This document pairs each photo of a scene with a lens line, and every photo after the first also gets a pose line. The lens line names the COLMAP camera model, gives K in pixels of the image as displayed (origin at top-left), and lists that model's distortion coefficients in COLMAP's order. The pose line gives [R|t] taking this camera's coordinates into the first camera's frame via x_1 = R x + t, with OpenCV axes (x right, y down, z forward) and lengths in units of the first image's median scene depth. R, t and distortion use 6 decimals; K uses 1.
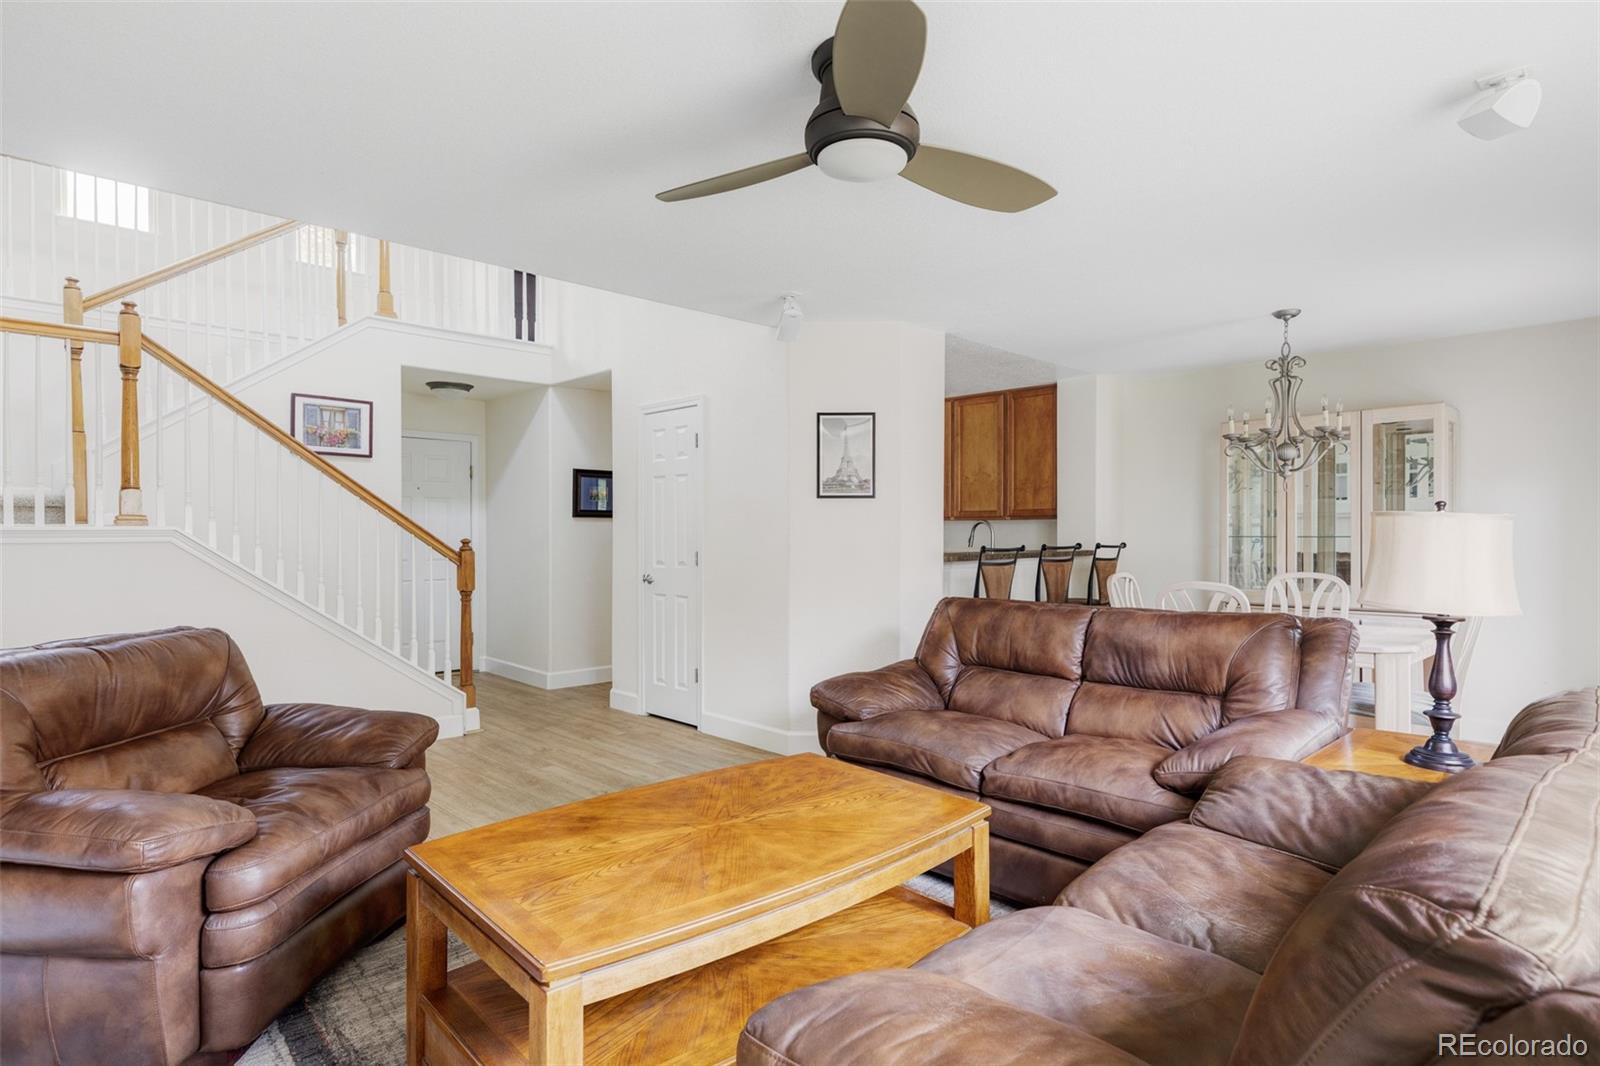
lens RADIAL K [[819.3, 0, 799.2], [0, 819.3, 534.0], [0, 0, 1]] dist [0.000531, -0.000133]
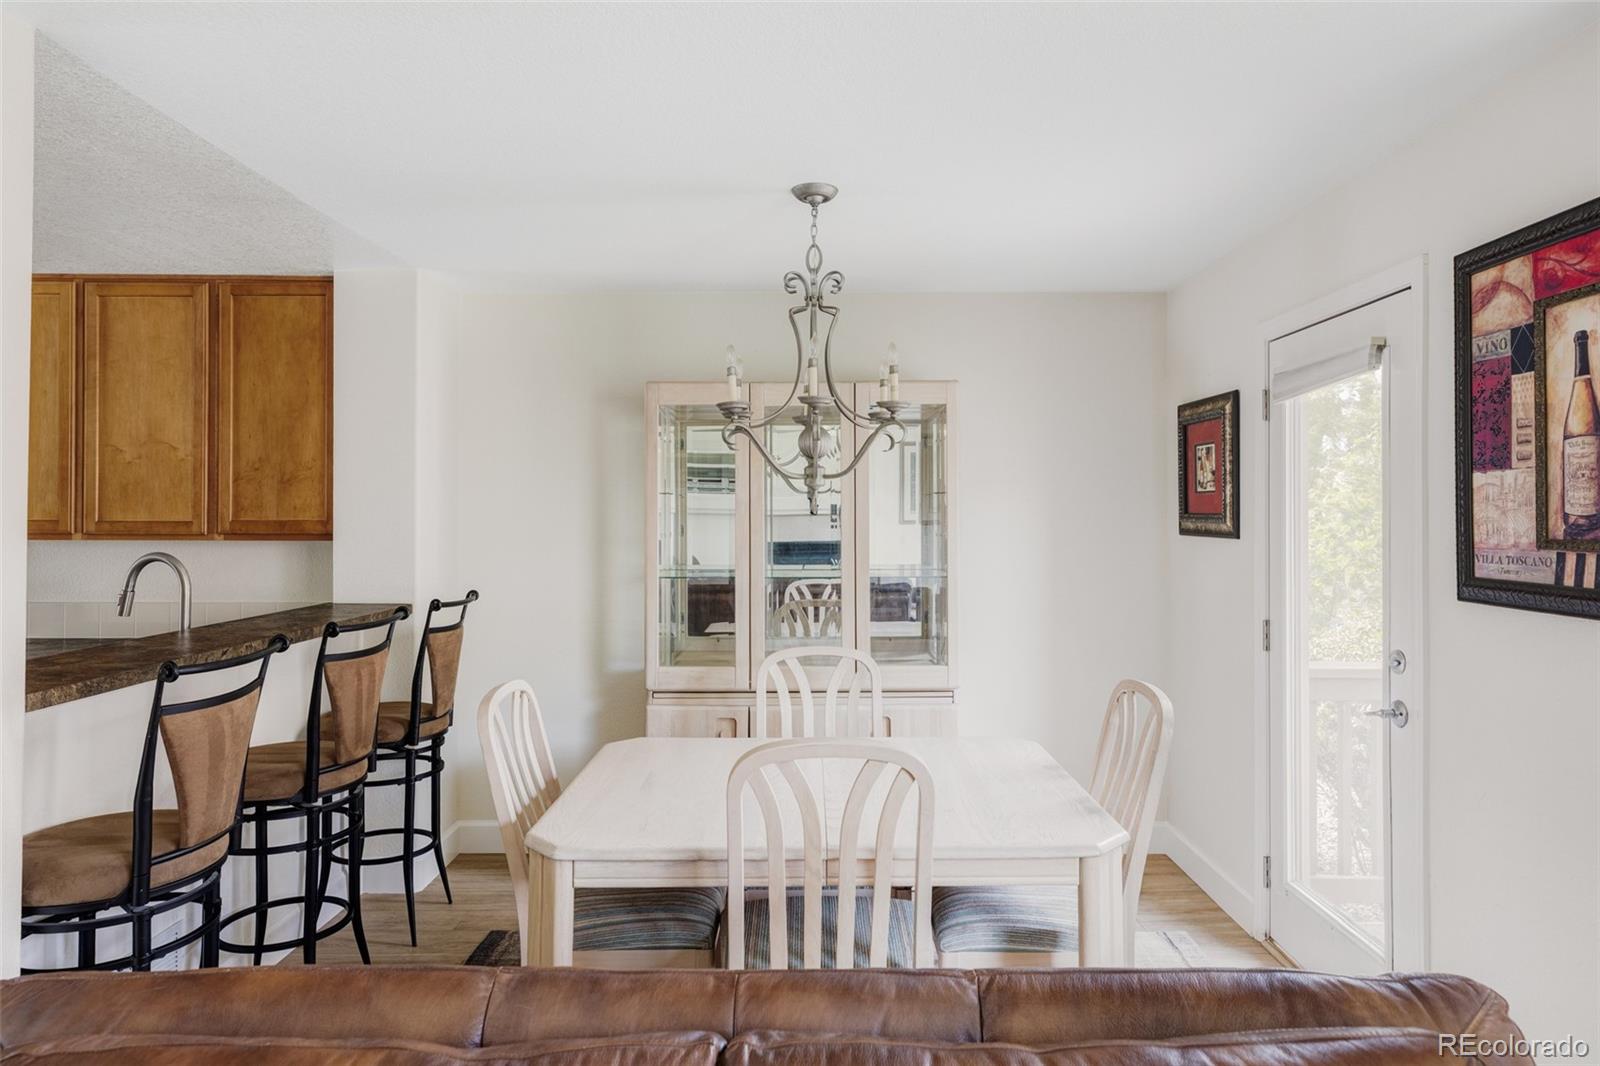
lens RADIAL K [[982.8, 0, 833.7], [0, 982.8, 503.2], [0, 0, 1]] dist [0.005241, 0.003190]
pose [[0.676025, 0.008057, 0.736835, 0.073271], [0.003447, 0.999895, -0.014096, -0.031918], [-0.736871, 0.012069, 0.675926, 0.349952]]
